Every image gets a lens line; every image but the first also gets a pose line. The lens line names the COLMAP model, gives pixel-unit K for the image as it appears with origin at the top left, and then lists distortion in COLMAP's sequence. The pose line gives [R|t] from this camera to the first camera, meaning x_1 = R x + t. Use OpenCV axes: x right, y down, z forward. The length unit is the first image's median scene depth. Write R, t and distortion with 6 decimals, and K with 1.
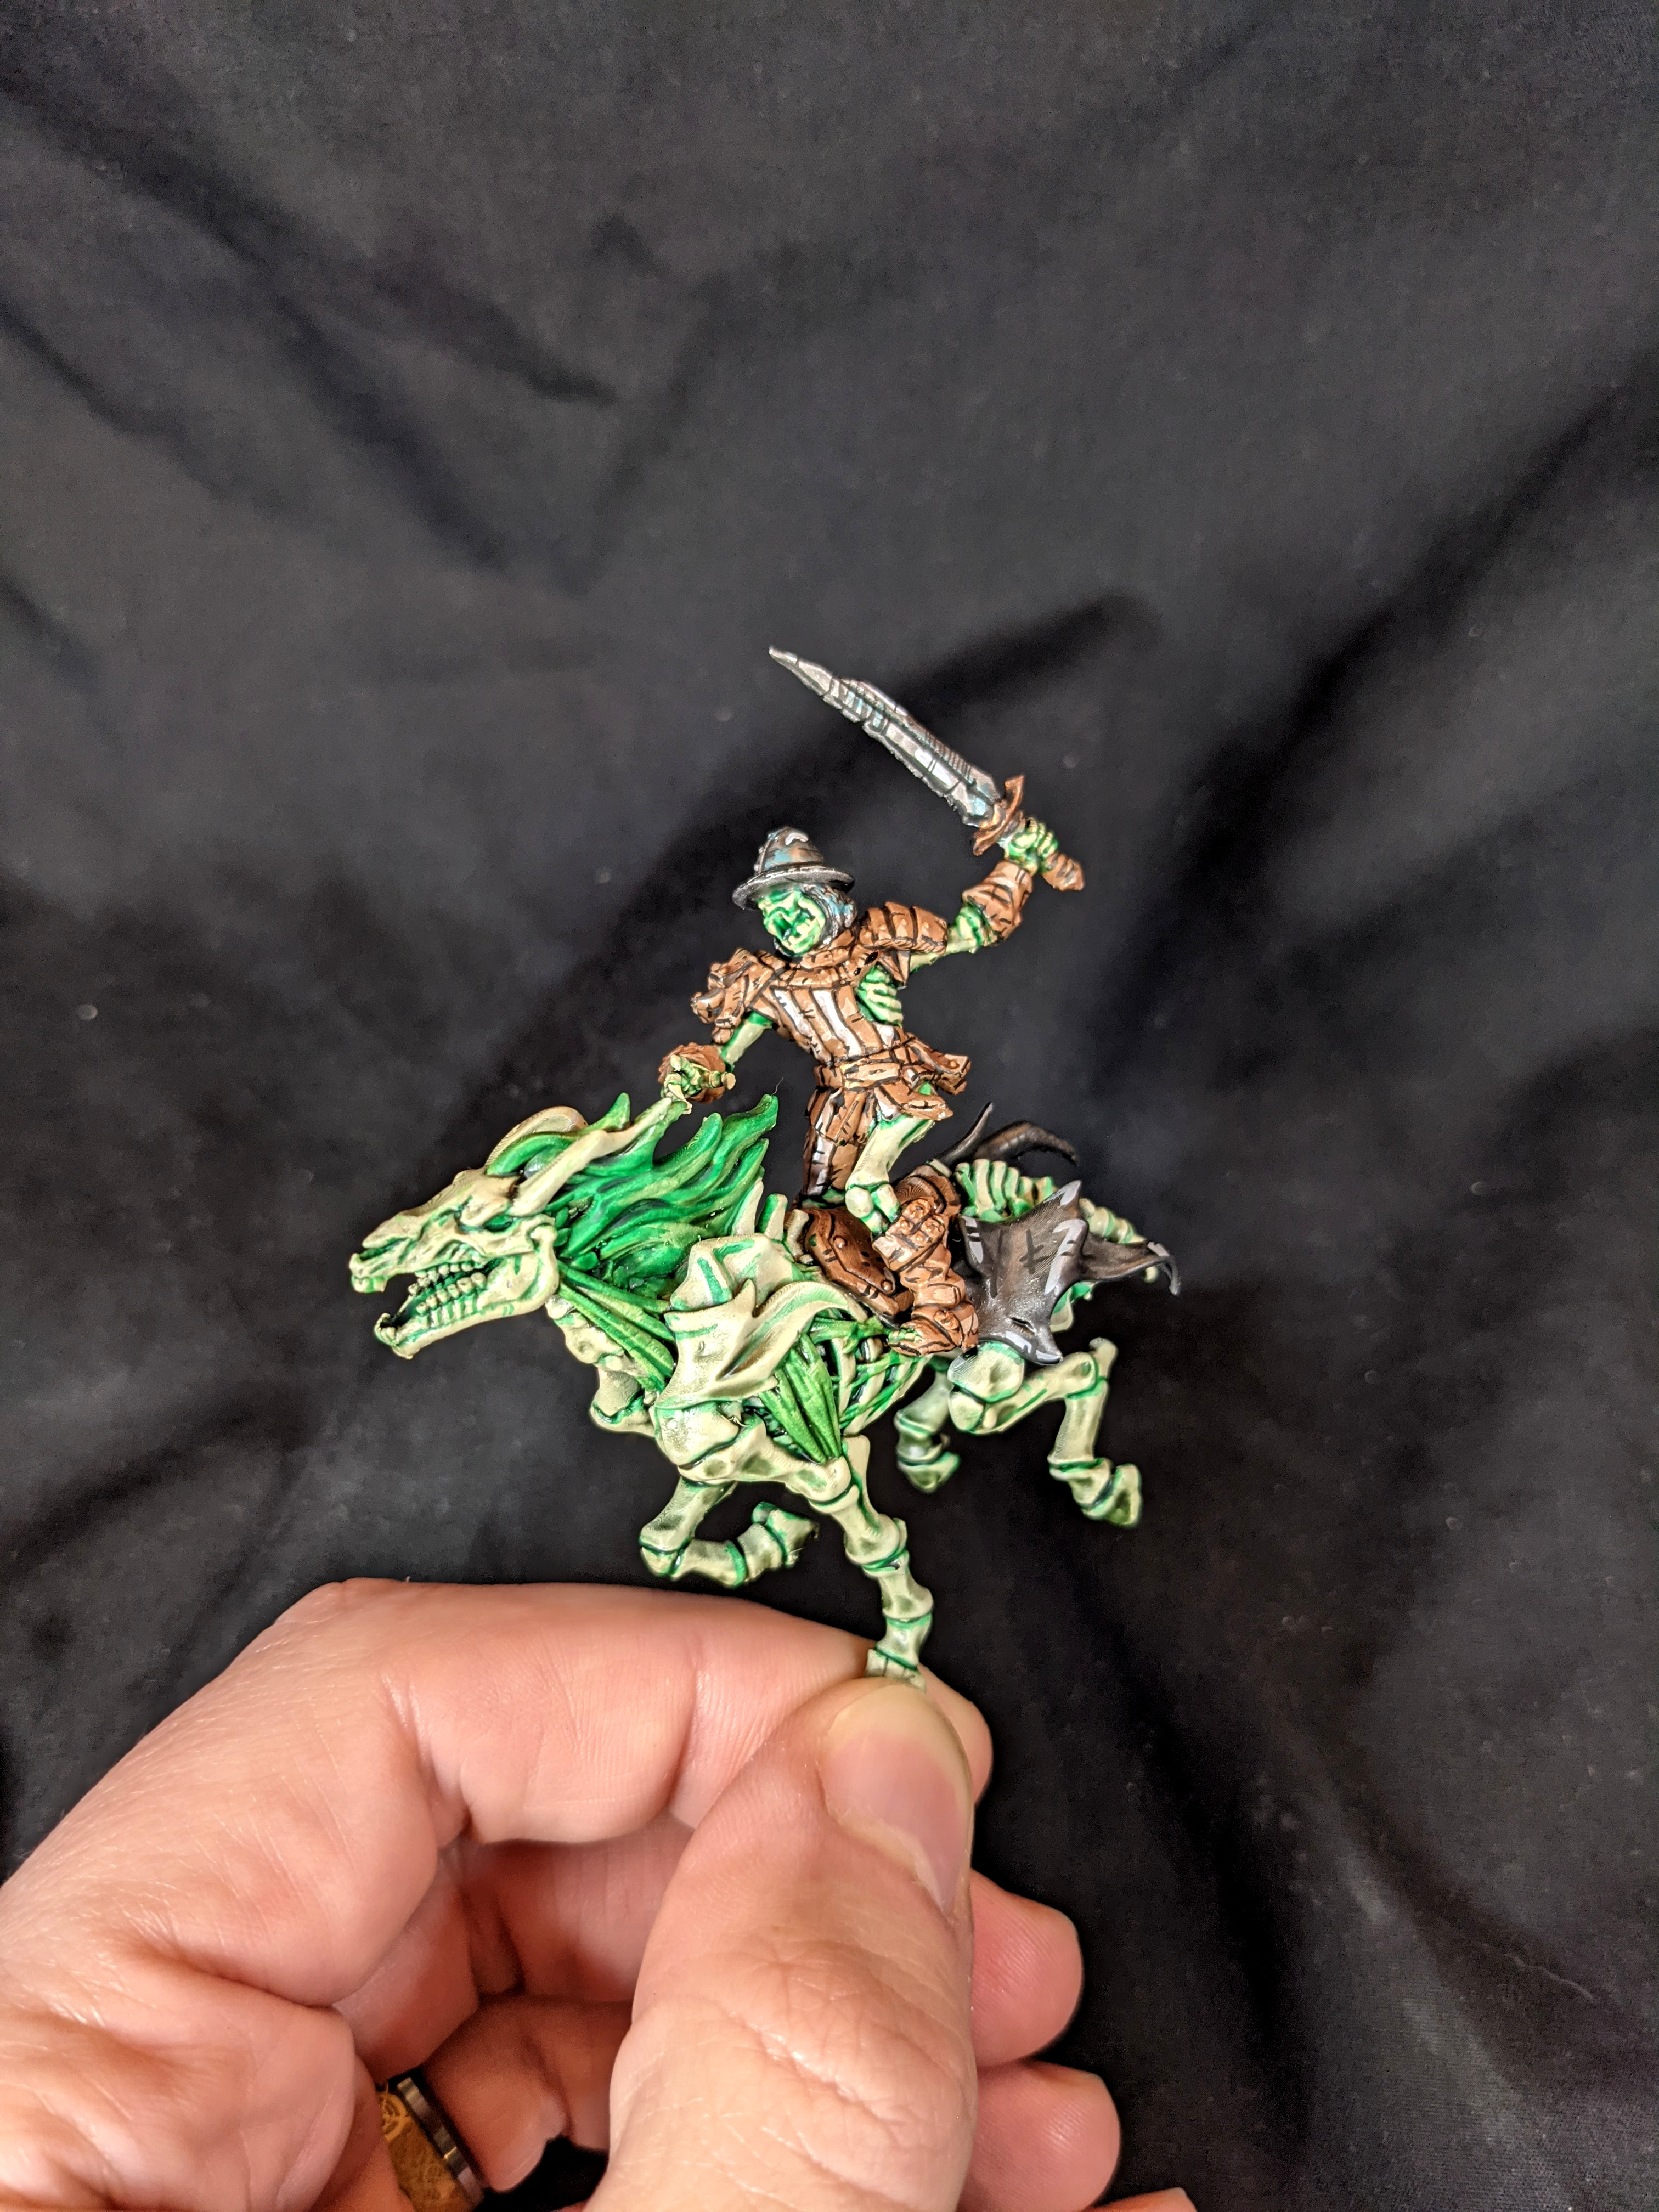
lens RADIAL K [[1930.0, 0, 842.9], [0, 1930.0, 1091.0], [0, 0, 1]] dist [-0.007446, -0.077583]
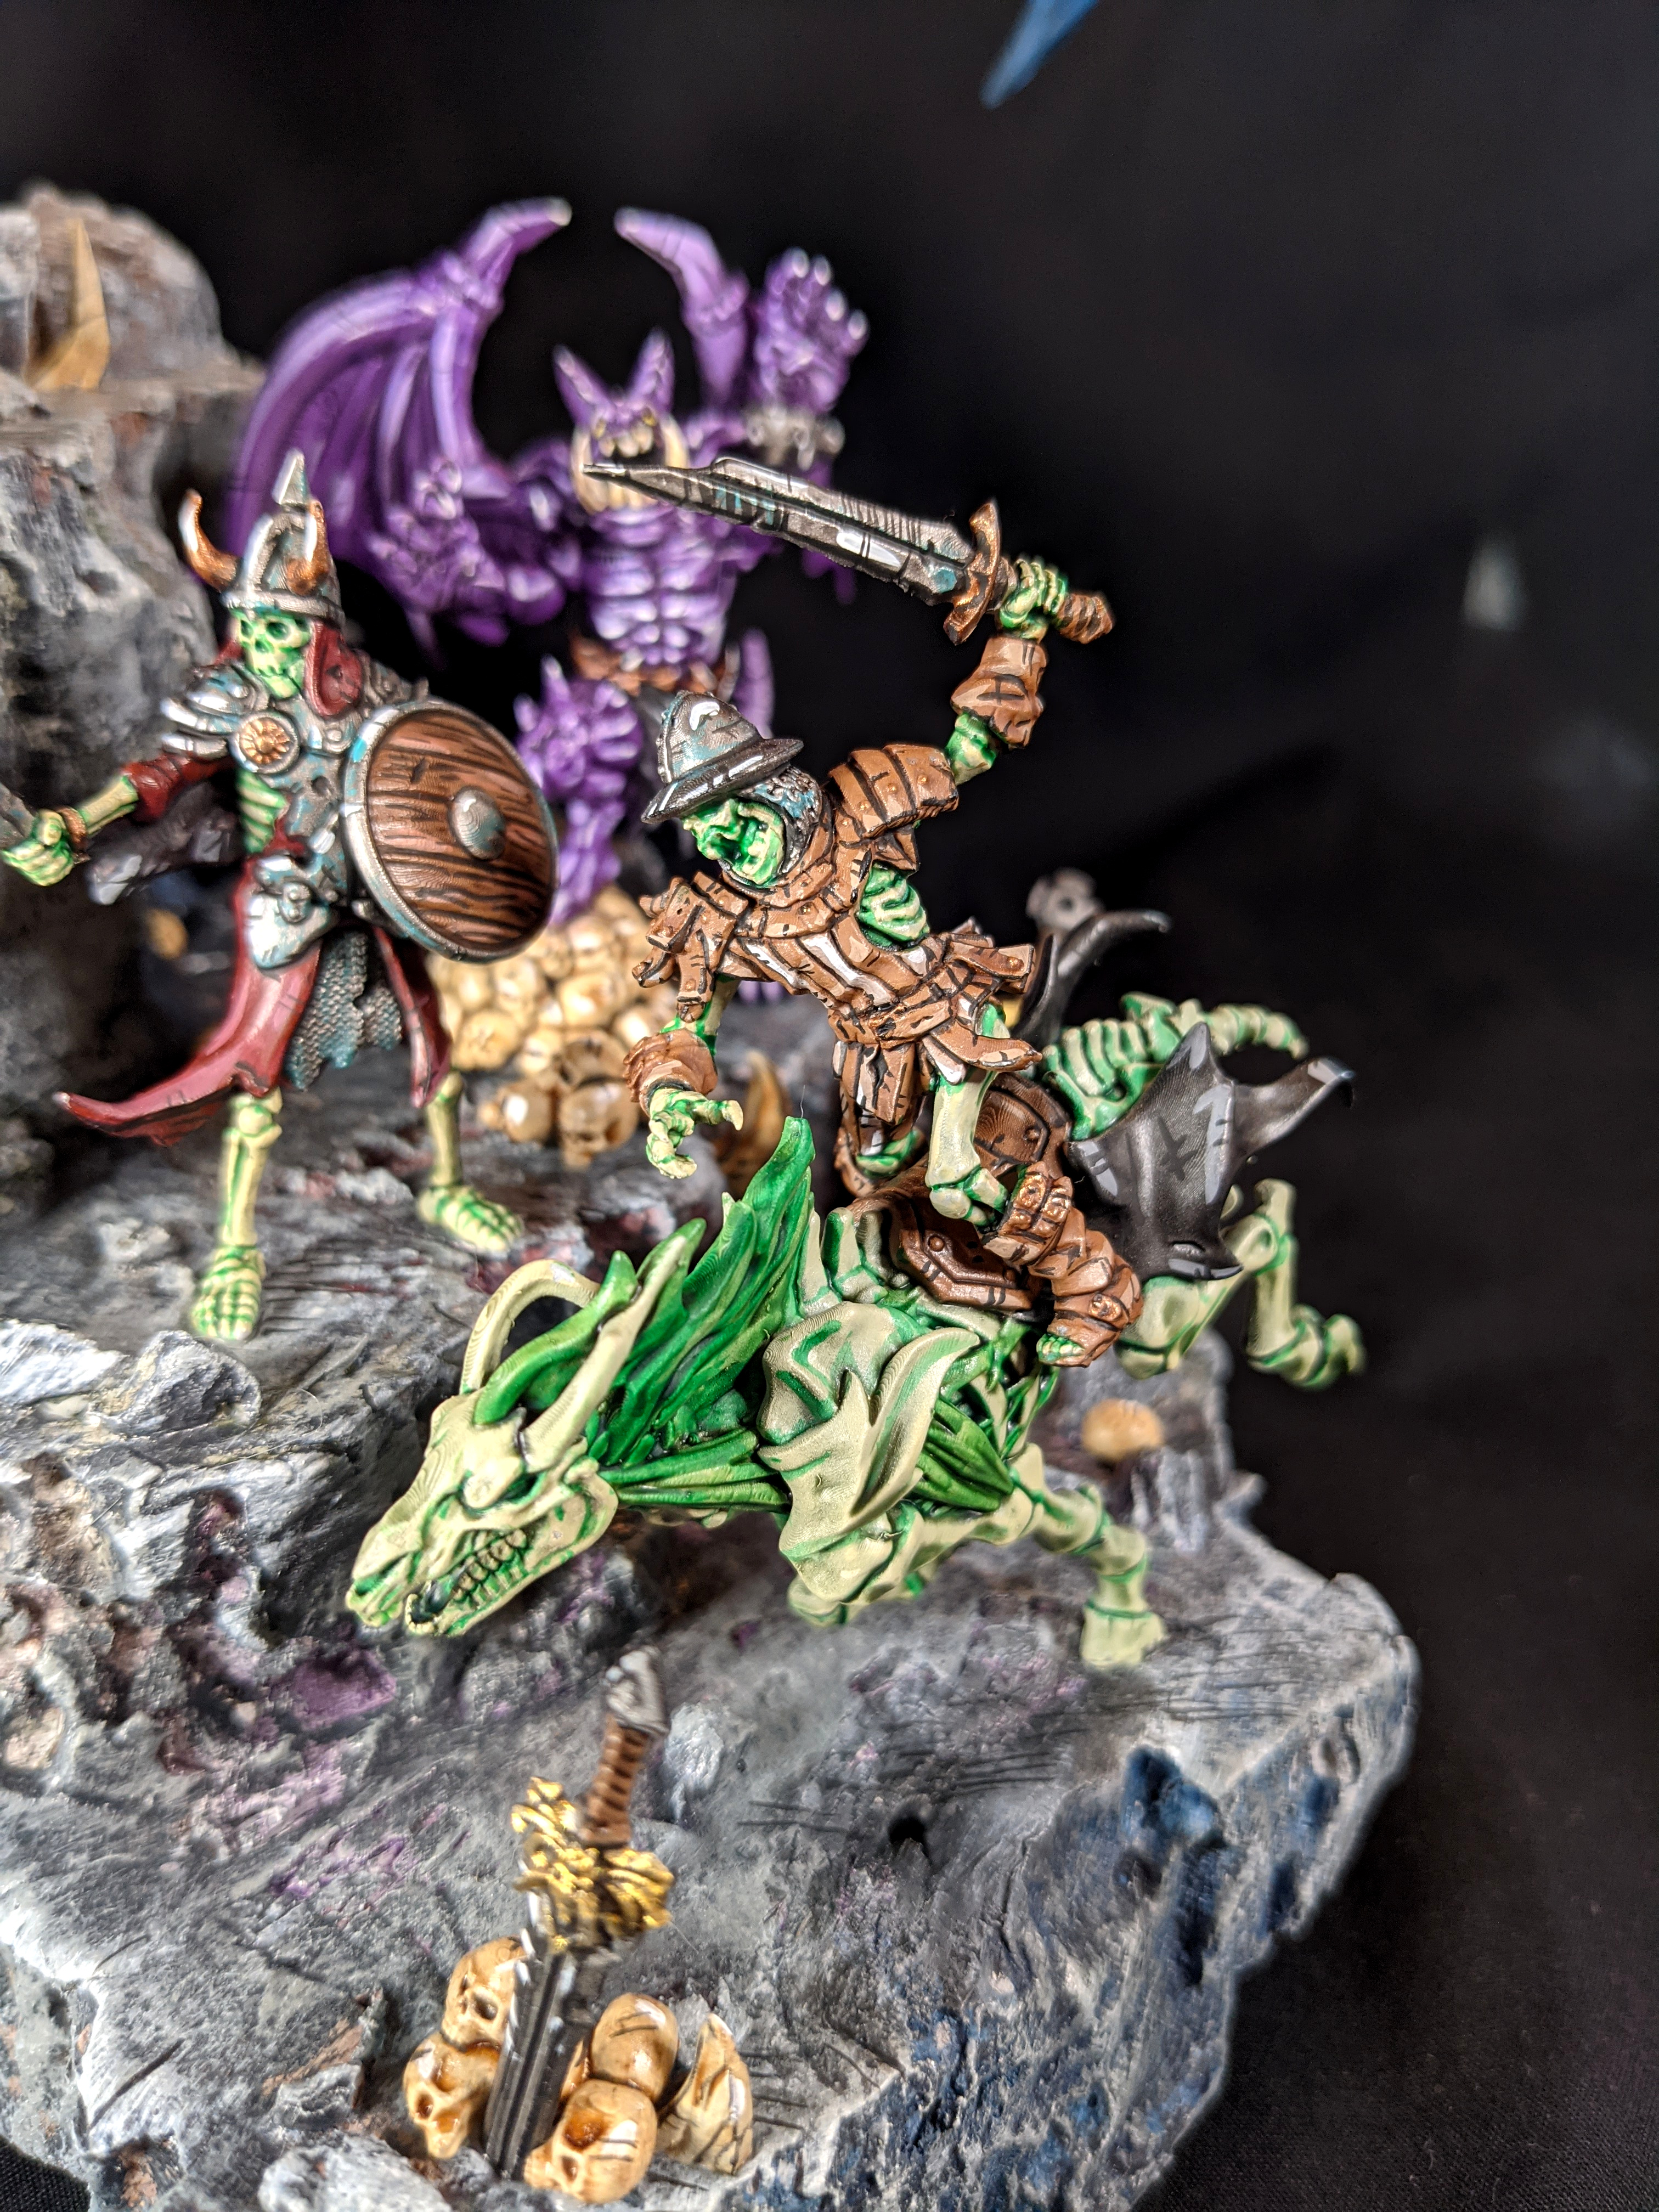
lens RADIAL K [[1930.0, 0, 796.1], [0, 1930.0, 1067.2], [0, 0, 1]] dist [-0.007446, -0.077583]
pose [[0.953454, -0.299242, -0.037135, -0.005136], [0.292174, 0.886363, 0.359158, -0.259708], [-0.074561, -0.353291, 0.932538, 0.325548]]
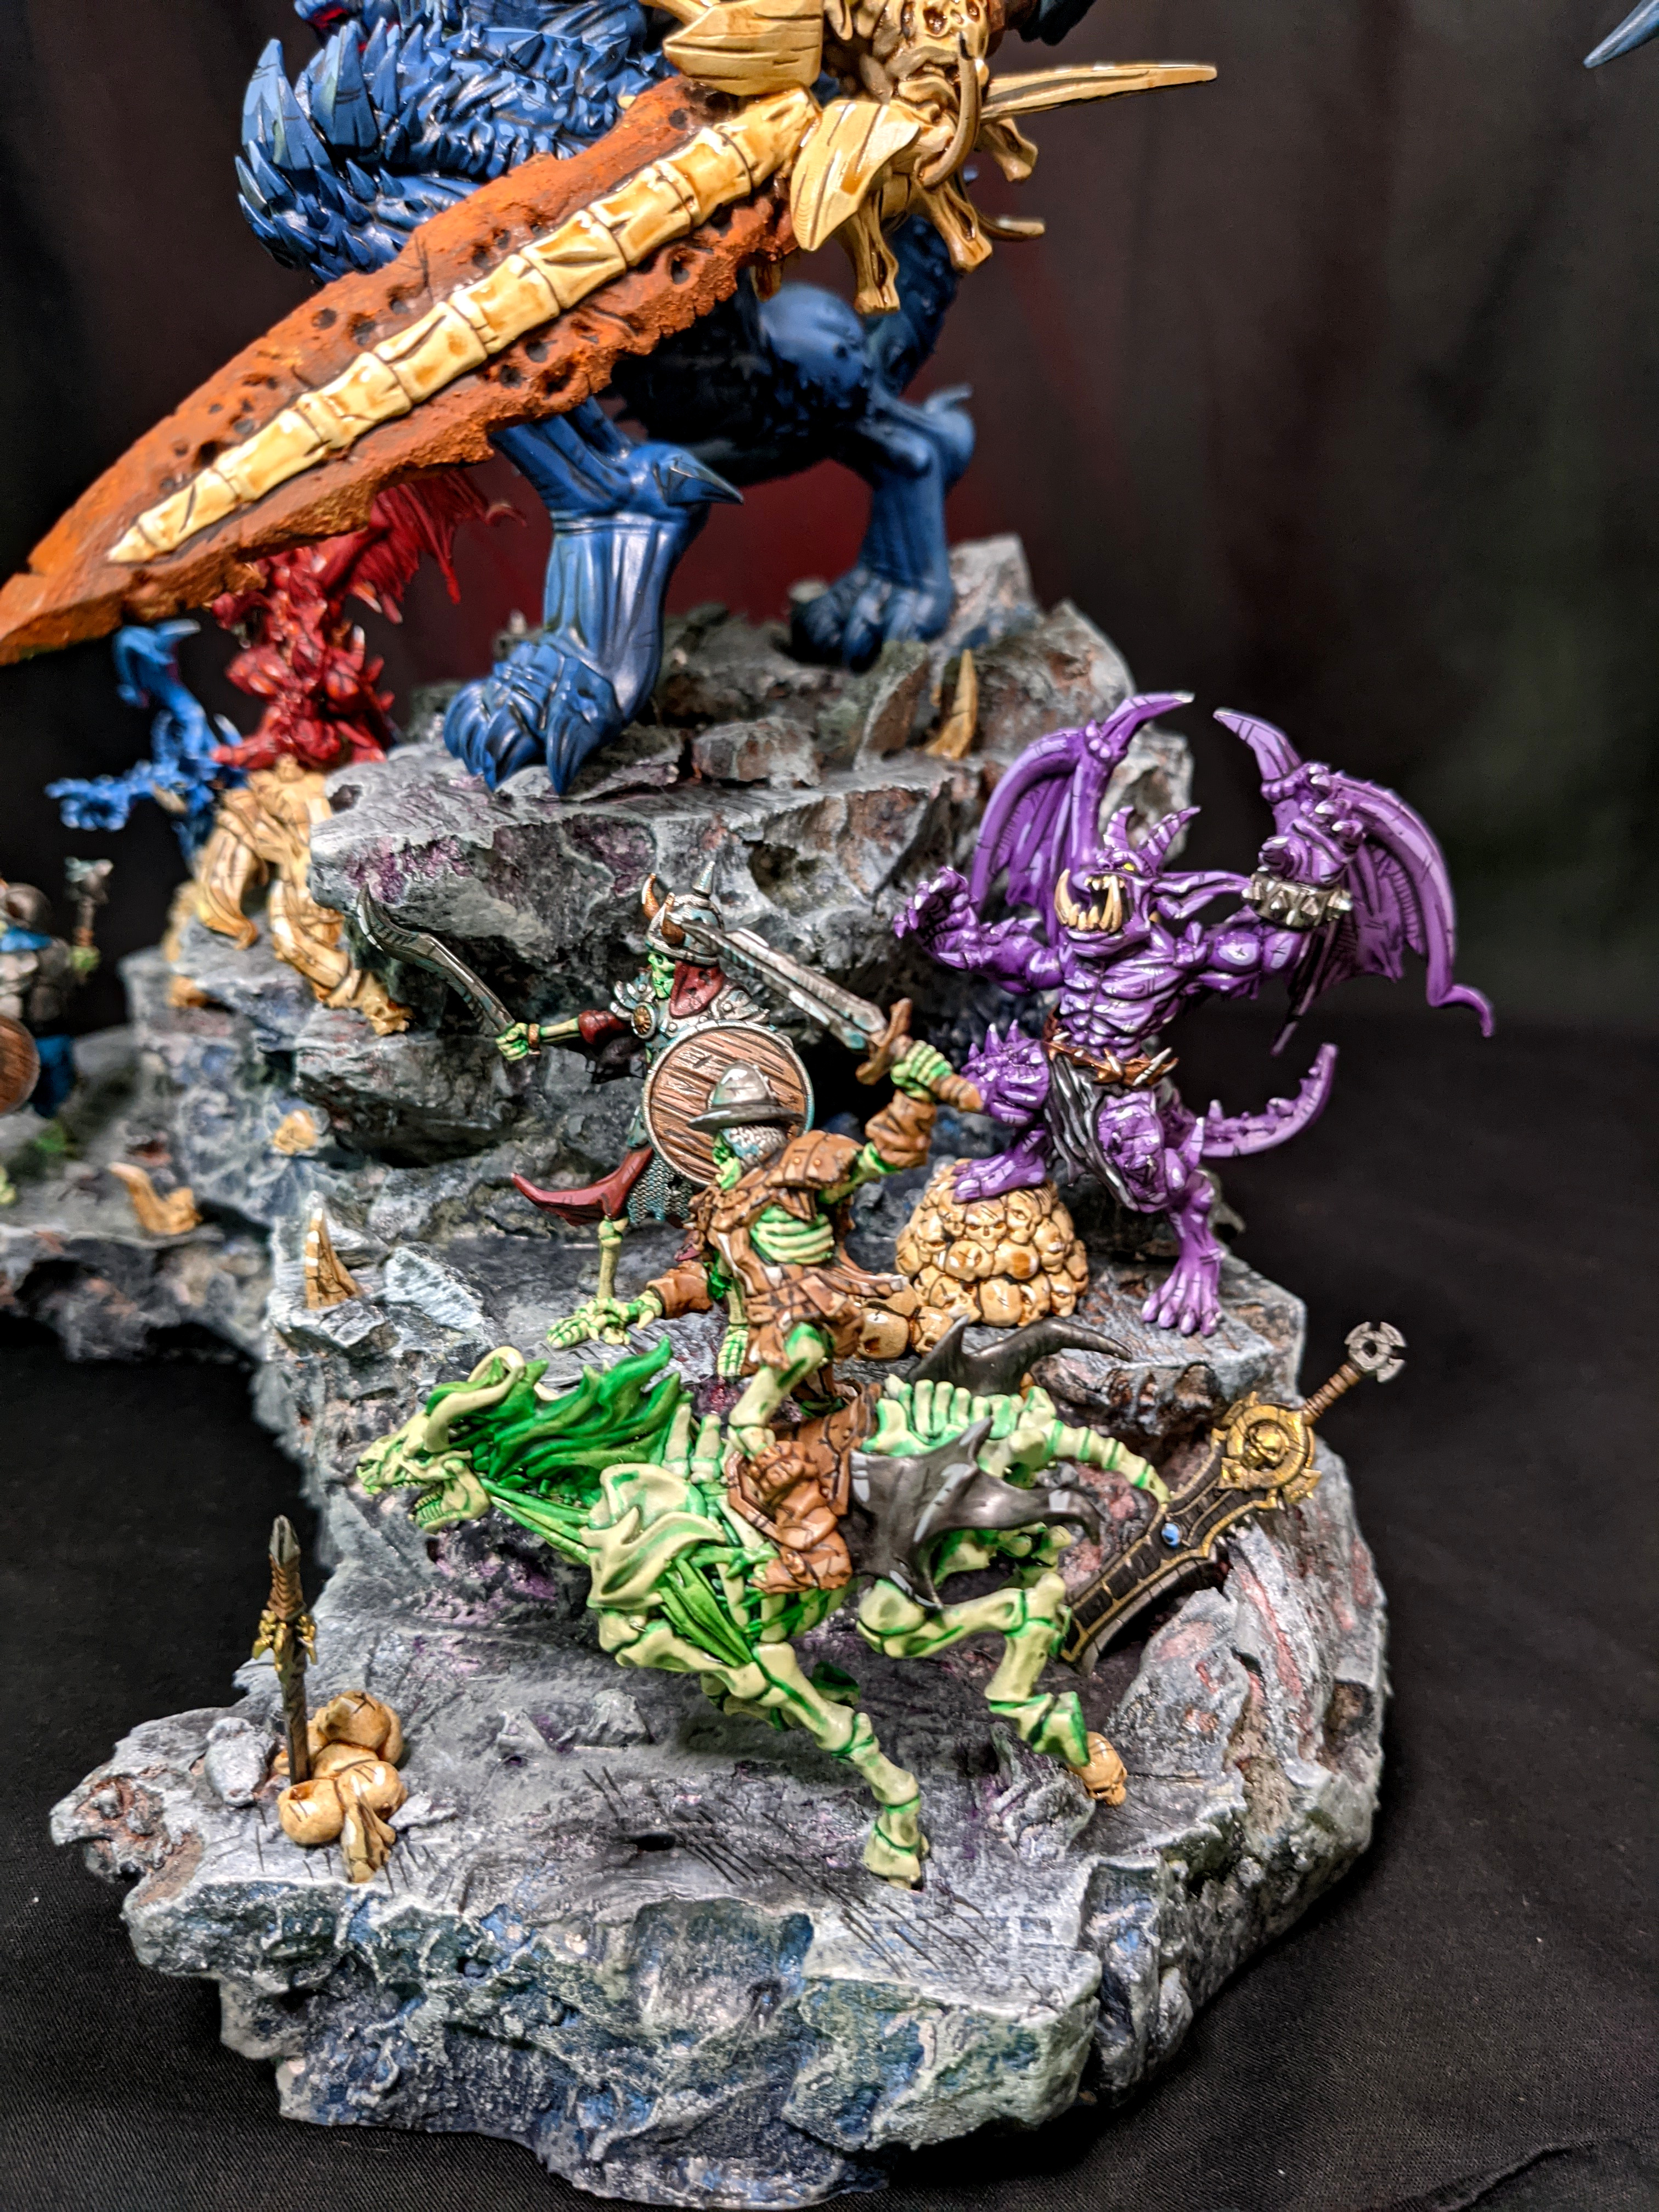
lens RADIAL K [[1930.0, 0, 861.3], [0, 1930.0, 1046.1], [0, 0, 1]] dist [-0.007446, -0.077583]
pose [[0.651080, -0.018117, -0.758793, 0.841505], [0.122787, 0.989061, 0.081742, -0.229323], [0.749011, -0.146390, 0.646182, 0.376303]]
